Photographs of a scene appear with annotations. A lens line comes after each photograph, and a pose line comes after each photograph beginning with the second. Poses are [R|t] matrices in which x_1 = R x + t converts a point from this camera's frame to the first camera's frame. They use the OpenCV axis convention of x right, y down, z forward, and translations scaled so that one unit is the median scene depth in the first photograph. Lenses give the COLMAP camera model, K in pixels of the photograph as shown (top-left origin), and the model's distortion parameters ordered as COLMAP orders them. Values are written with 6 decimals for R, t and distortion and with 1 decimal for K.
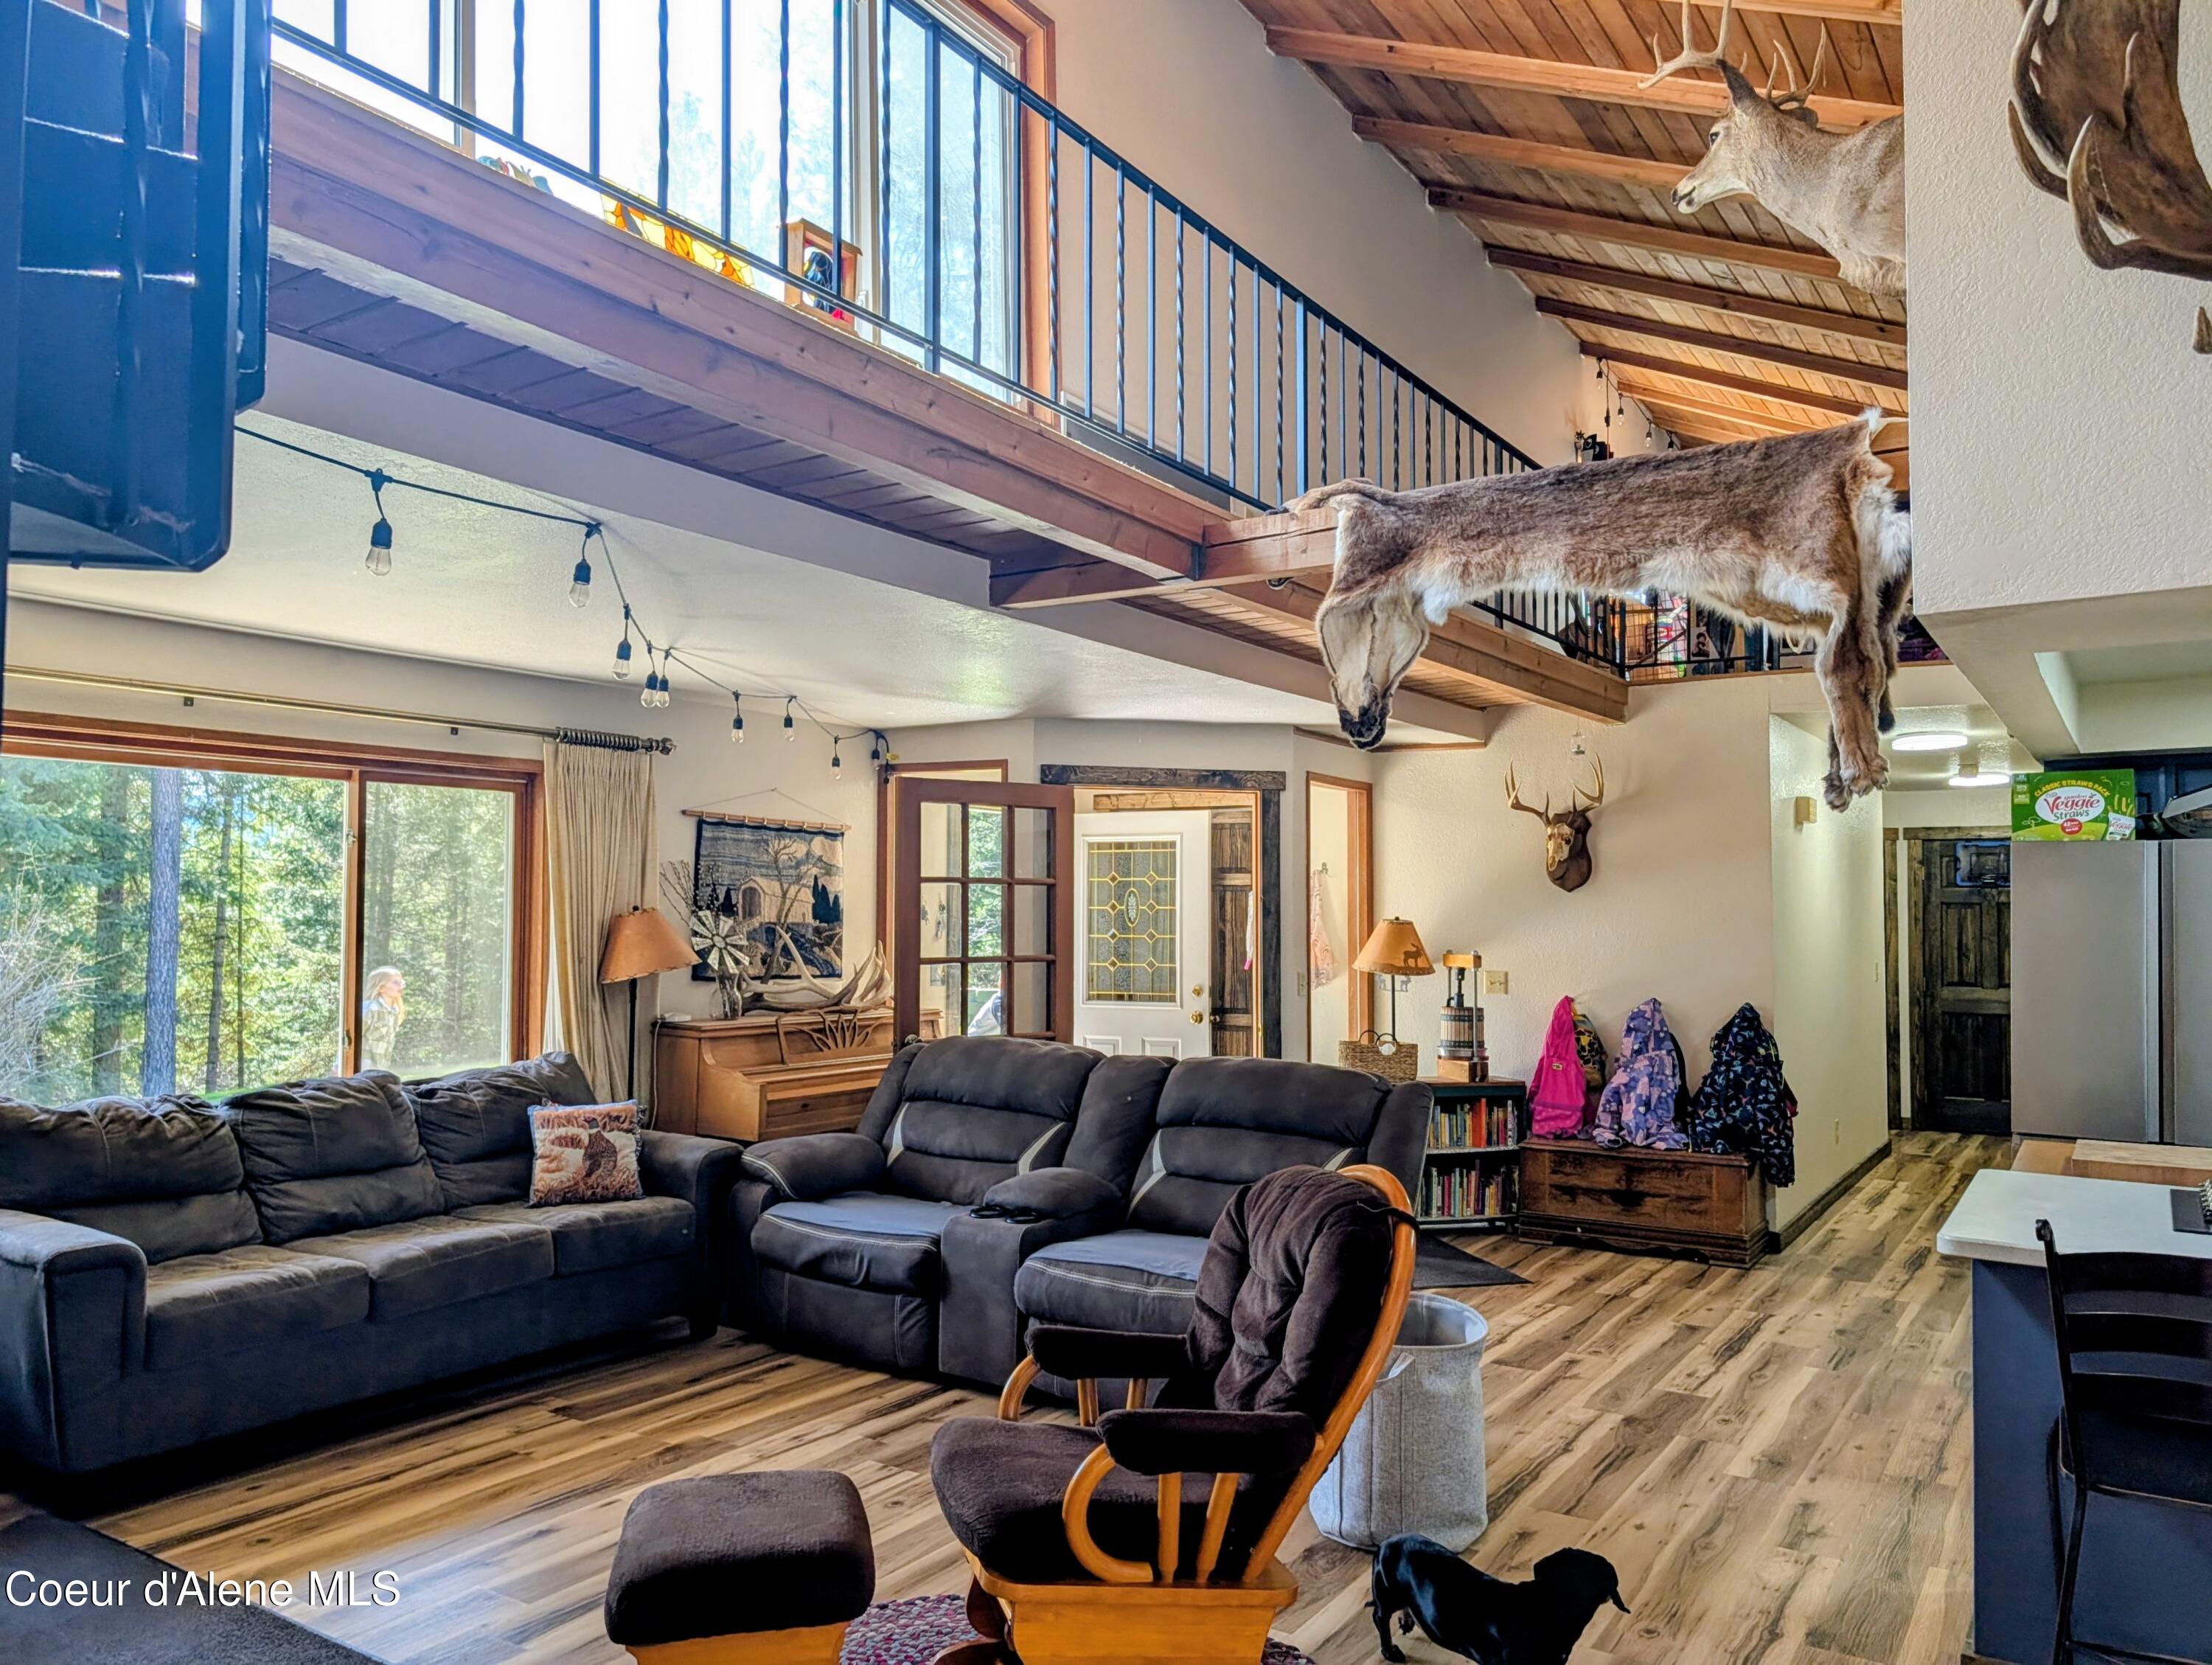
lens RADIAL K [[1601.2, 0, 1106.4], [0, 1601.2, 860.4], [0, 0, 1]] dist [0.023201, -0.021267]
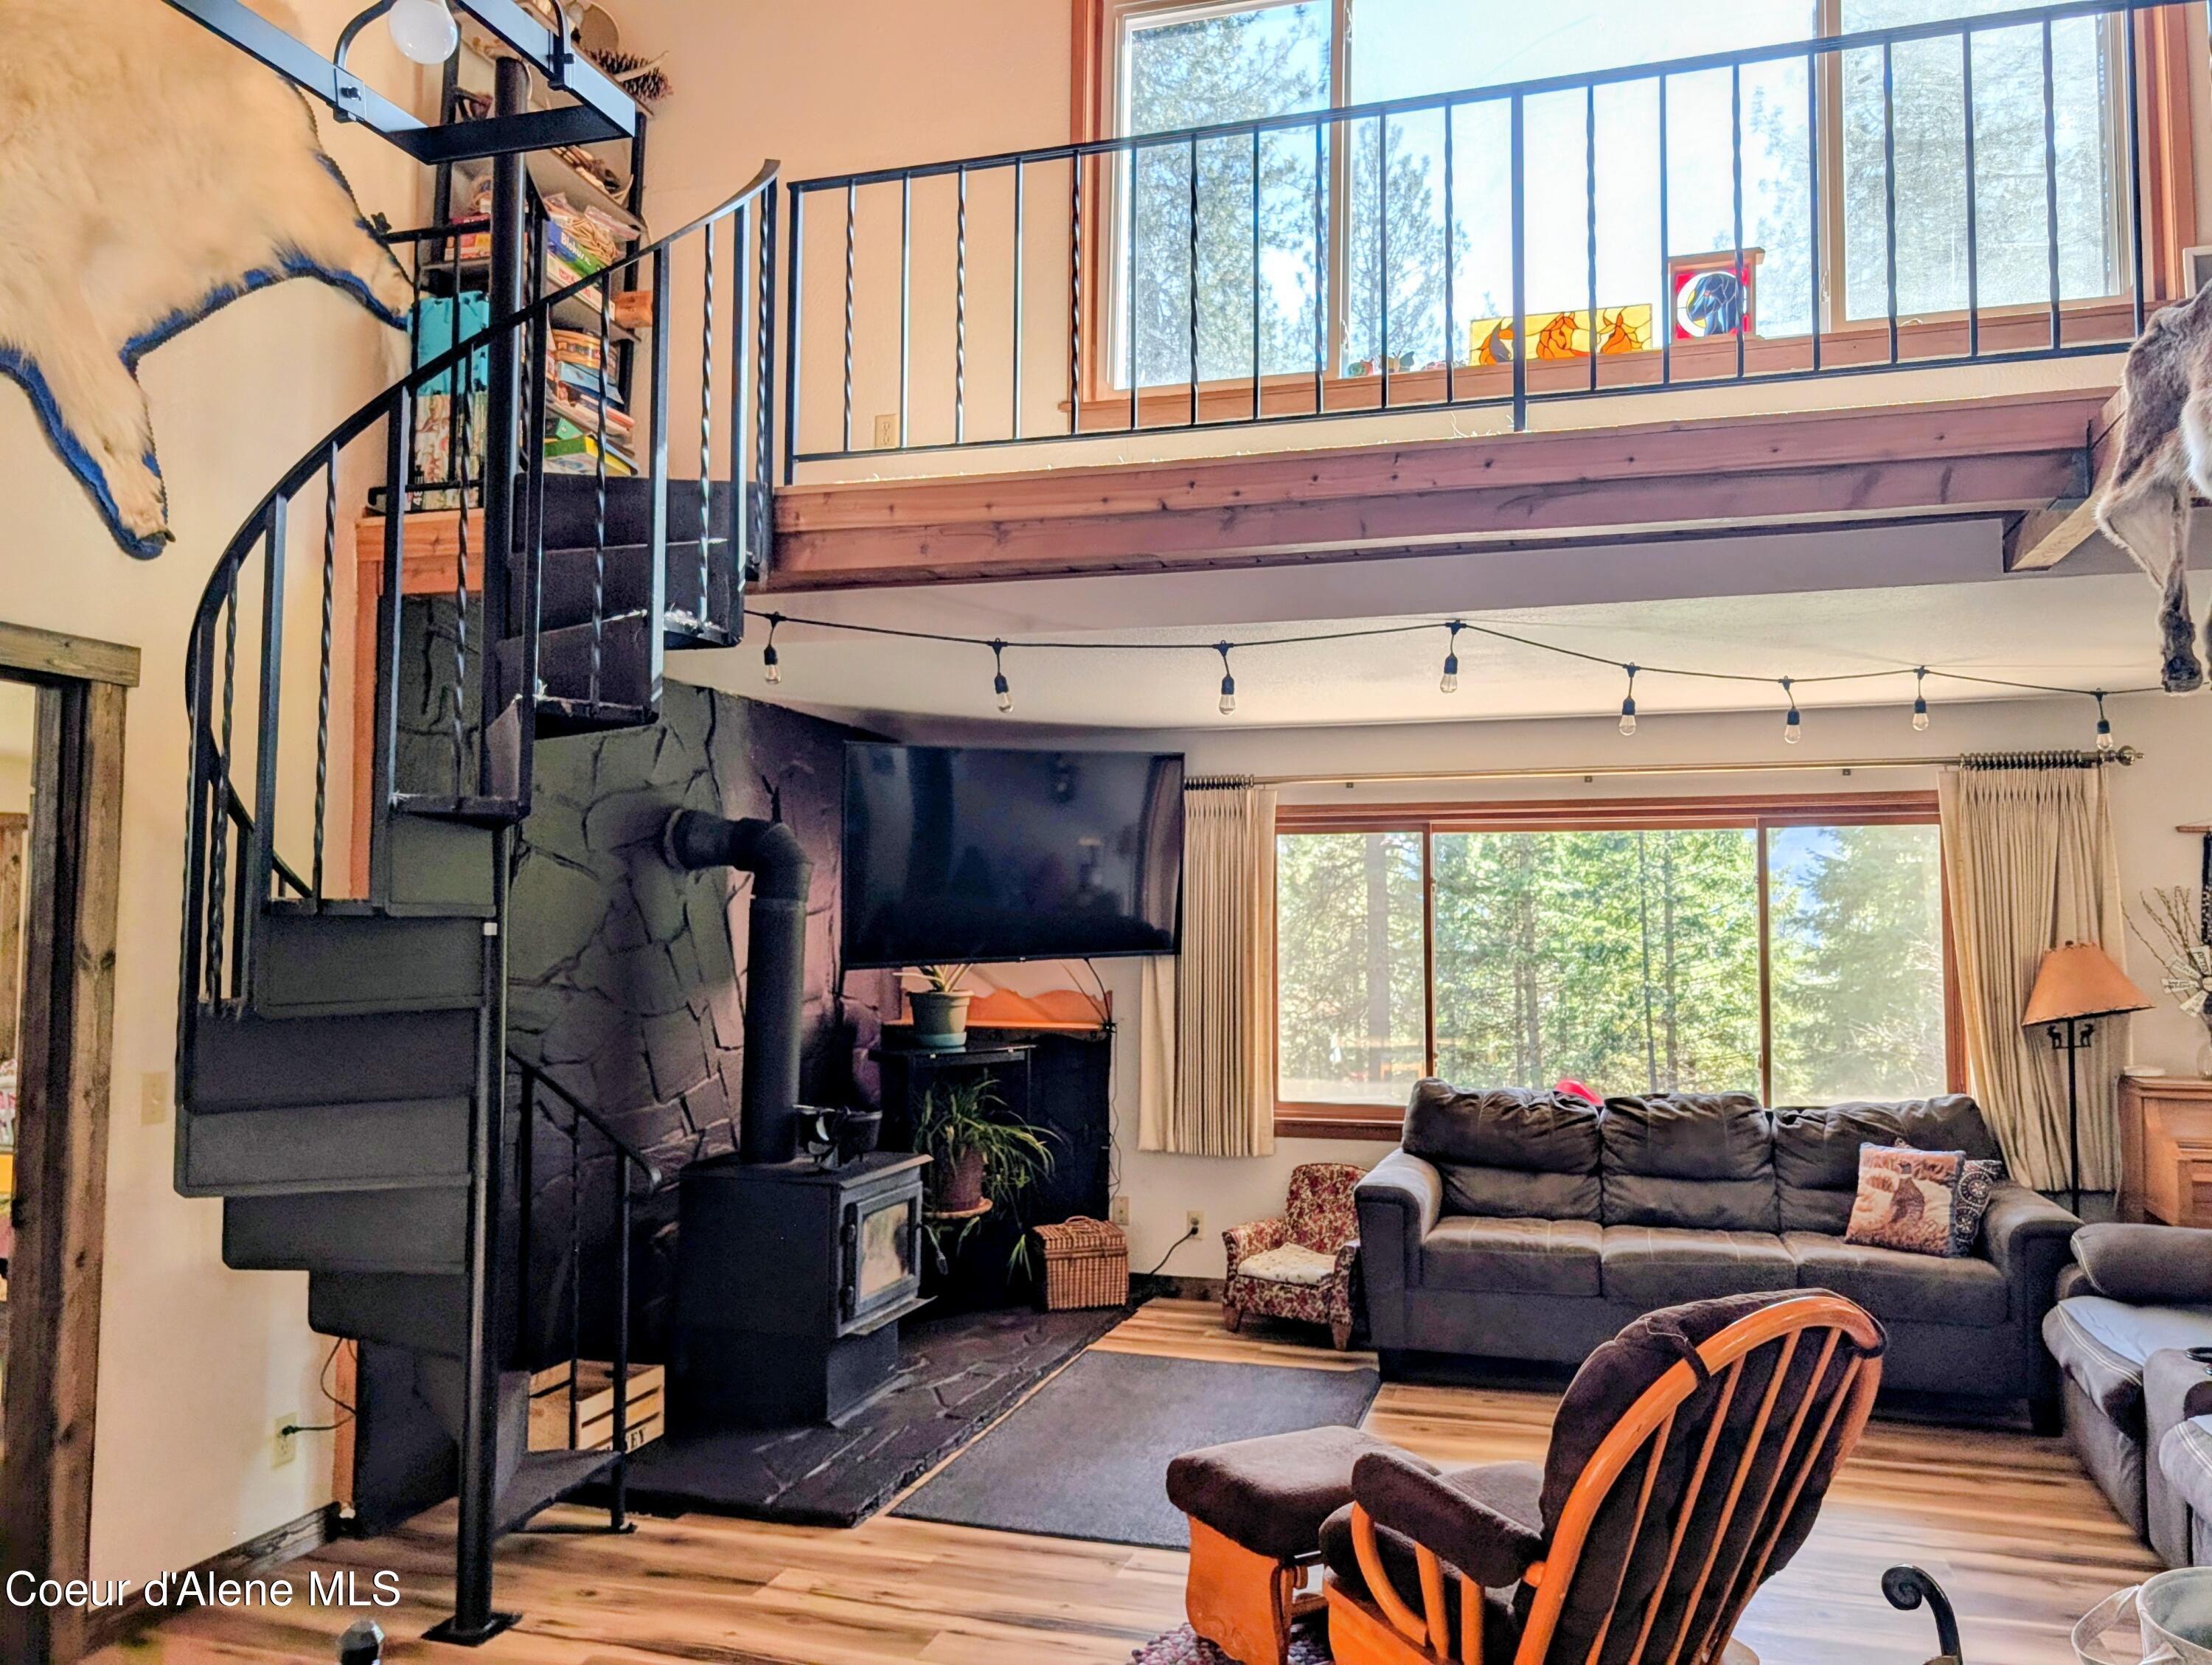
lens RADIAL K [[1568.9, 0, 1106.0], [0, 1568.9, 832.5], [0, 0, 1]] dist [0.004911, -0.002417]
pose [[0.275910, -0.067728, -0.958794, 0.470844], [0.032640, 0.997599, -0.061077, 0.004869], [0.960629, -0.014443, 0.277458, 0.285430]]
